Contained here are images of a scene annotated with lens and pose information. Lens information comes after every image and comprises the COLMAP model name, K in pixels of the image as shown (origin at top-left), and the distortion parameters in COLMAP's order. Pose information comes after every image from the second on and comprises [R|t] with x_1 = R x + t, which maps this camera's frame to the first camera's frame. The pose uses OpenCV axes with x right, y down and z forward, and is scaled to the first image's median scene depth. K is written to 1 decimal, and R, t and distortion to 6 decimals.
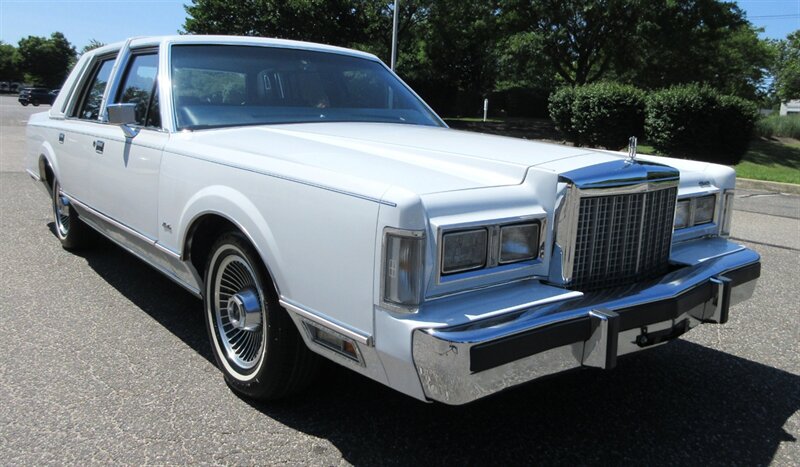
lens RADIAL K [[654.4, 0, 401.0], [0, 654.4, 217.3], [0, 0, 1]] dist [-0.003706, -0.002882]
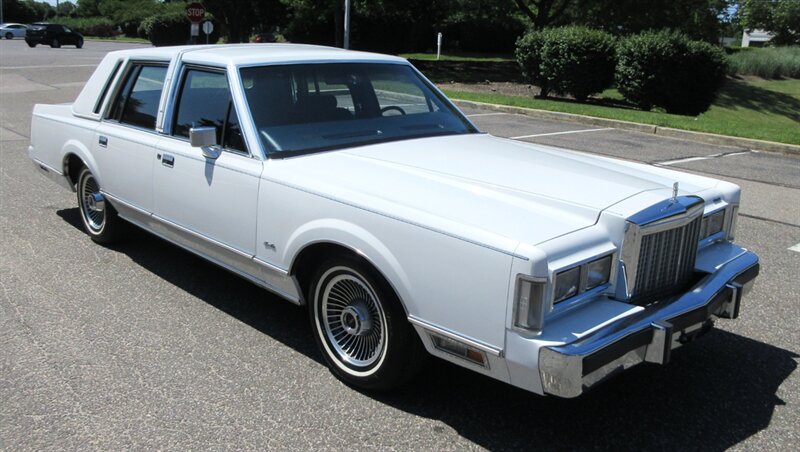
lens RADIAL K [[719.2, 0, 400.0], [0, 719.2, 226.0], [0, 0, 1]] dist [-0.001008, -0.010758]
pose [[0.995833, -0.025611, 0.087529, -0.255191], [0.016815, 0.994866, 0.099799, -0.153000], [-0.089635, -0.097911, 0.991150, -0.296545]]
